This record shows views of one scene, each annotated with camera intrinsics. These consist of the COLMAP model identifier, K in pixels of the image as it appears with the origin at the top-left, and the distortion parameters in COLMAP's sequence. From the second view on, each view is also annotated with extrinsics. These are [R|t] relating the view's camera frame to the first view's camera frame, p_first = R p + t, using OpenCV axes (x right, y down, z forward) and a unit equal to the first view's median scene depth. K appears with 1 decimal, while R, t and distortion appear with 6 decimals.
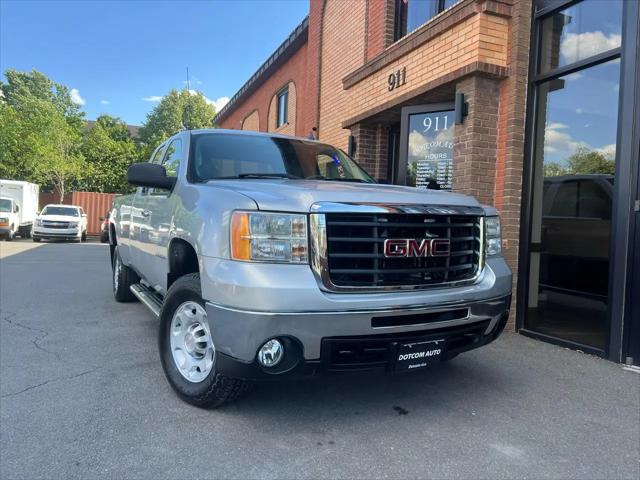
lens RADIAL K [[481.2, 0, 318.4], [0, 481.2, 242.1], [0, 0, 1]] dist [0.052375, -0.056603]
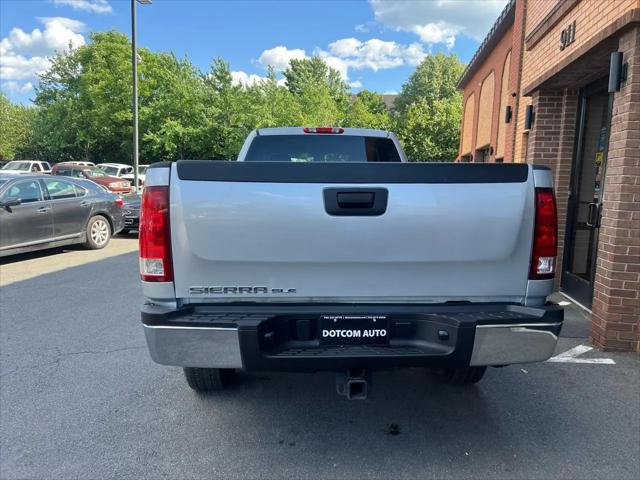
lens RADIAL K [[481.2, 0, 323.0], [0, 481.2, 242.2], [0, 0, 1]] dist [0.052375, -0.056603]
pose [[0.861857, 0.050716, -0.504609, 0.294258], [-0.012752, 0.996840, 0.078408, -0.057030], [0.506991, -0.061142, 0.859780, 0.066877]]
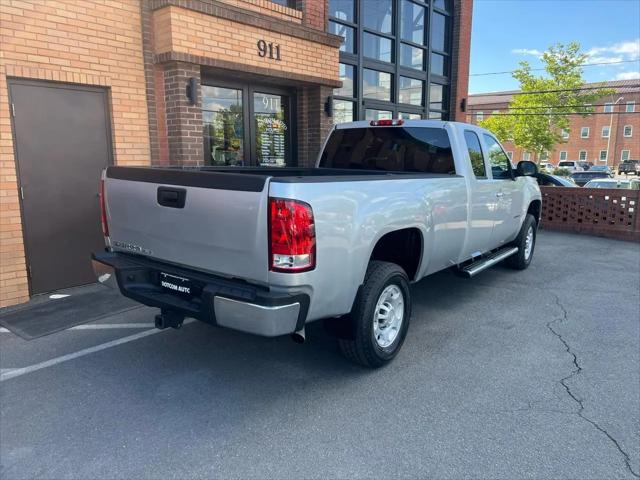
lens RADIAL K [[481.2, 0, 320.2], [0, 481.2, 243.7], [0, 0, 1]] dist [0.052375, -0.056603]
pose [[-0.427023, -0.196728, 0.882581, -1.130865], [0.006944, 0.975305, 0.220755, -0.189095], [-0.904214, 0.100396, -0.415112, 1.707485]]
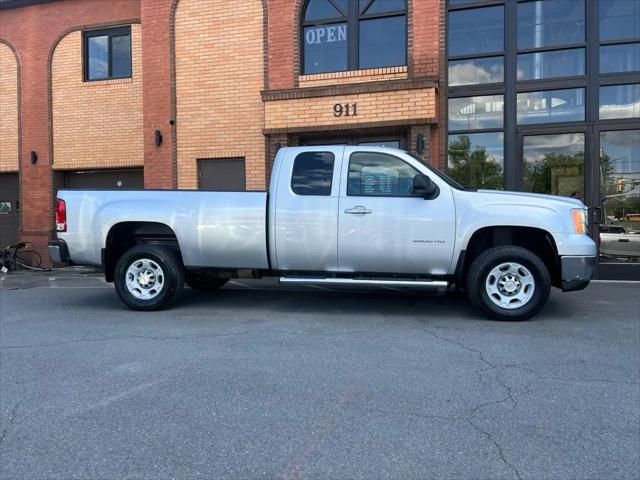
lens RADIAL K [[481.2, 0, 320.9], [0, 481.2, 241.0], [0, 0, 1]] dist [0.052375, -0.056603]
pose [[0.615308, -0.060684, 0.785948, -1.185633], [0.047260, 0.998079, 0.040064, -0.032854], [-0.786869, 0.012492, 0.616994, 0.277845]]
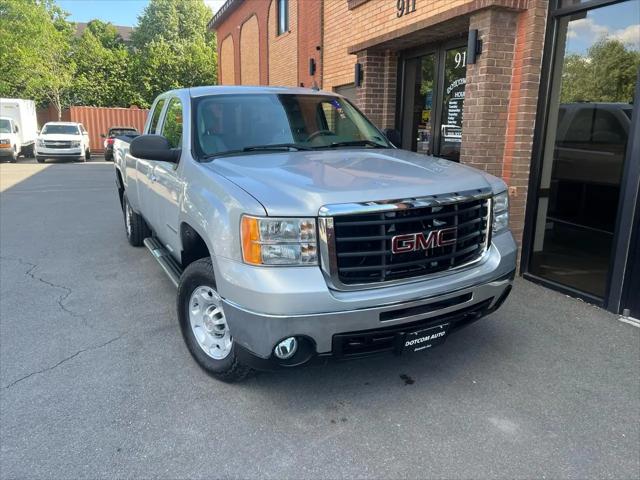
lens RADIAL K [[481.2, 0, 321.5], [0, 481.2, 244.2], [0, 0, 1]] dist [0.052375, -0.056603]
pose [[0.999549, -0.026873, -0.013377, 0.000587], [0.029019, 0.979057, 0.201508, -0.098642], [0.007682, -0.201805, 0.979396, -0.001025]]
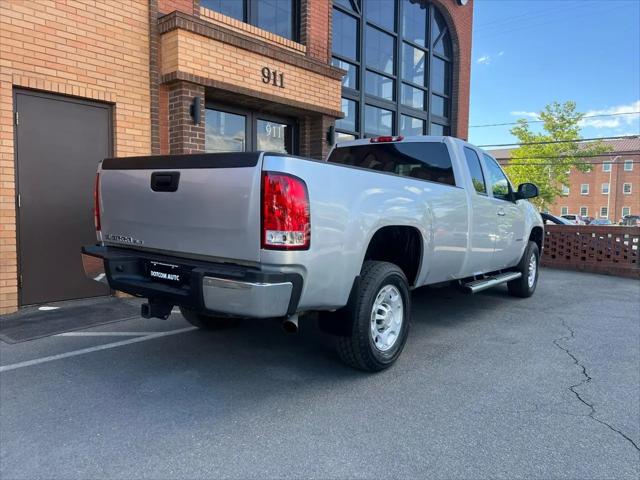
lens RADIAL K [[481.2, 0, 321.7], [0, 481.2, 244.2], [0, 0, 1]] dist [0.052375, -0.056603]
pose [[-0.421745, -0.106522, 0.900436, -1.130507], [-0.008163, 0.993481, 0.113706, -0.104155], [-0.906678, 0.040605, -0.419865, 1.696657]]
